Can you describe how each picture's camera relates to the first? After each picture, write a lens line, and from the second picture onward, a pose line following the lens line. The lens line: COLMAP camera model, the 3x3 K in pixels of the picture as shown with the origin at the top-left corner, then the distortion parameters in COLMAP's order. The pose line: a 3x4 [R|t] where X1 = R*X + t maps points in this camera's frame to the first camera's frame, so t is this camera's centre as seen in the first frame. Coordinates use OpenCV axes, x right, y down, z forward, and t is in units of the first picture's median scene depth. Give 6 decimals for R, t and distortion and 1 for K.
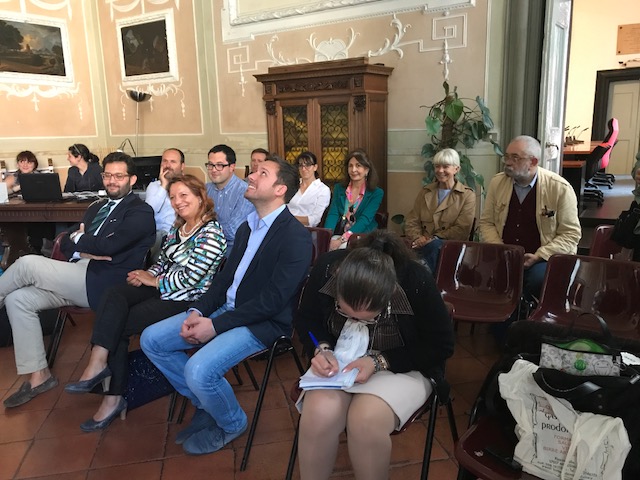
lens RADIAL K [[522.7, 0, 314.8], [0, 522.7, 236.5], [0, 0, 1]] dist [0.026517, -0.020151]
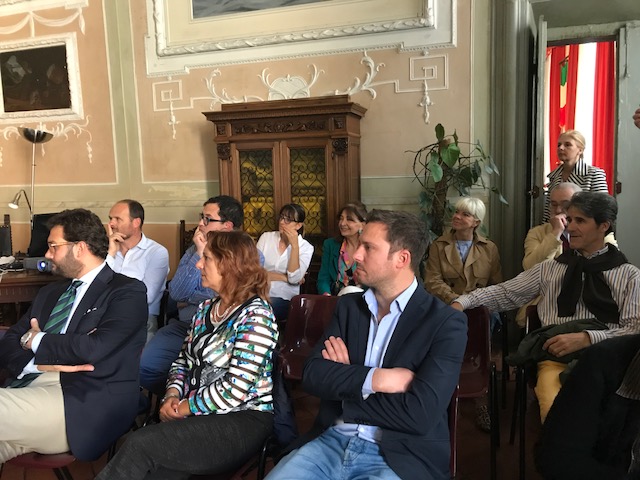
lens RADIAL K [[522.7, 0, 311.9], [0, 522.7, 239.6], [0, 0, 1]] dist [0.026517, -0.020151]
pose [[0.961524, -0.032851, 0.272751, -0.195496], [0.057785, 0.994798, -0.083890, -0.029676], [-0.268576, 0.096423, 0.958420, 0.188989]]
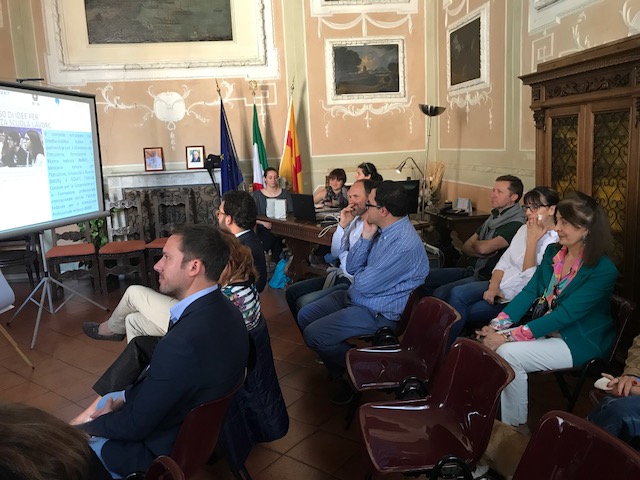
lens RADIAL K [[522.7, 0, 317.3], [0, 522.7, 239.0], [0, 0, 1]] dist [0.026517, -0.020151]
pose [[0.648979, 0.127814, -0.749993, 0.299772], [-0.119633, 0.990668, 0.065310, -0.101120], [0.751342, 0.047339, 0.658213, 0.328946]]
